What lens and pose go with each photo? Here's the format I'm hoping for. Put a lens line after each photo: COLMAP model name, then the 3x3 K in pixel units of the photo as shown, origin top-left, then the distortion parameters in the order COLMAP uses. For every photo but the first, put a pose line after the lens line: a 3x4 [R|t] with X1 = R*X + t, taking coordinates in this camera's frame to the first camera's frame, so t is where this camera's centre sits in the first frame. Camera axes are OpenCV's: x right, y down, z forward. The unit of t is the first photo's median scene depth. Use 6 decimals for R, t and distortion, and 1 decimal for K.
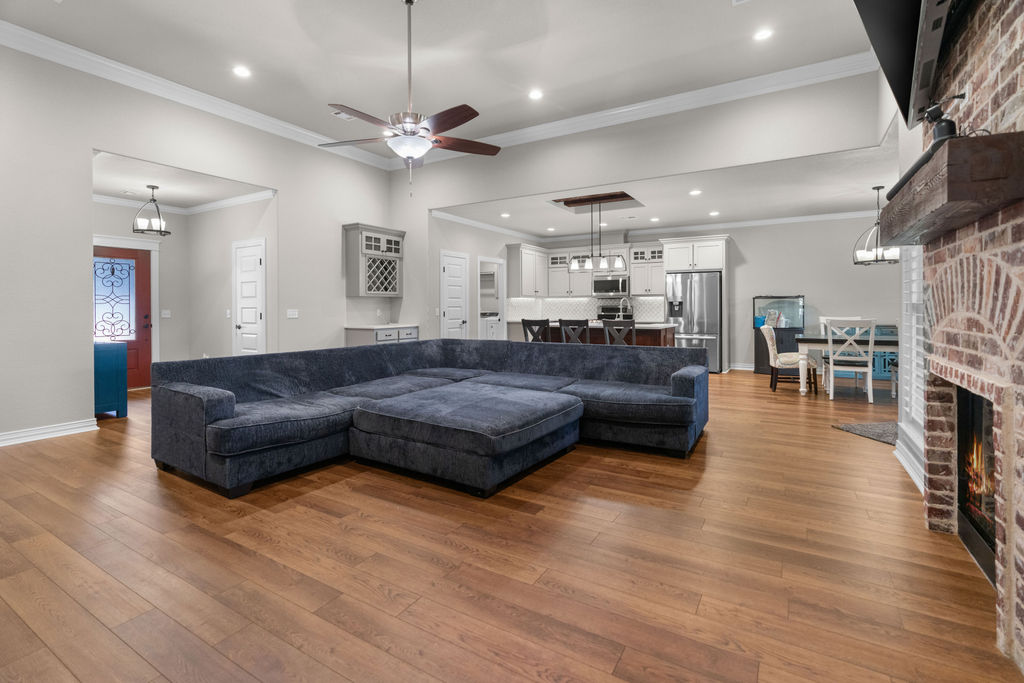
lens RADIAL K [[473.3, 0, 508.1], [0, 473.3, 309.5], [0, 0, 1]] dist [-0.008017, 0.000542]
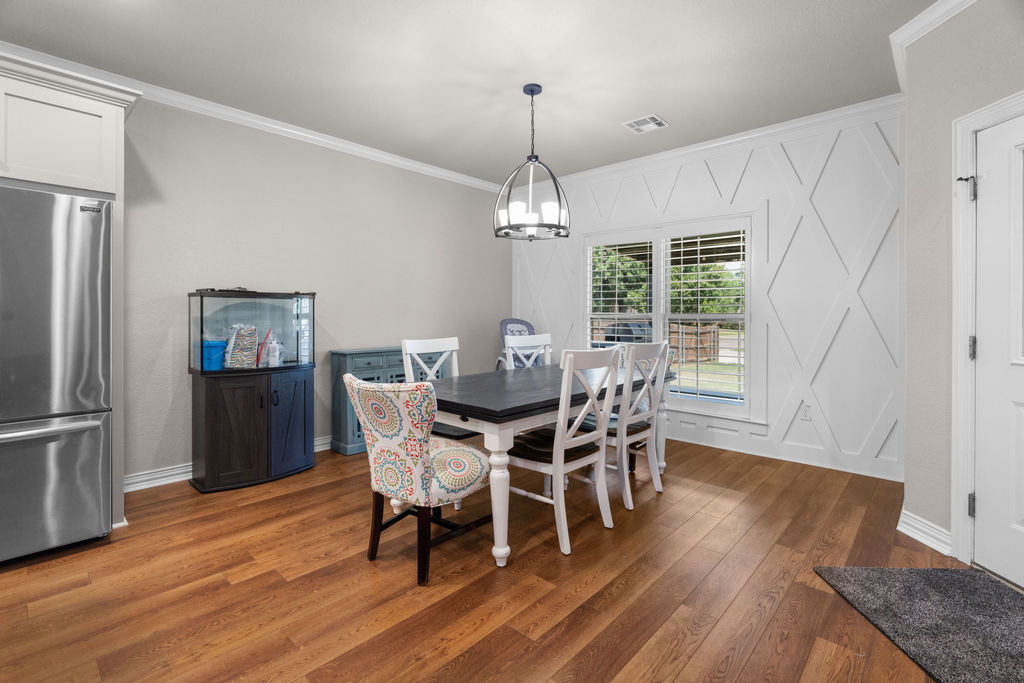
lens RADIAL K [[470.7, 0, 508.5], [0, 470.7, 317.1], [0, 0, 1]] dist [-0.004473, 0.000504]
pose [[0.205255, -0.000131, 0.978708, 0.235606], [0.001554, 0.999999, -0.000192, -0.005655], [-0.978707, 0.001560, 0.205255, 0.787216]]
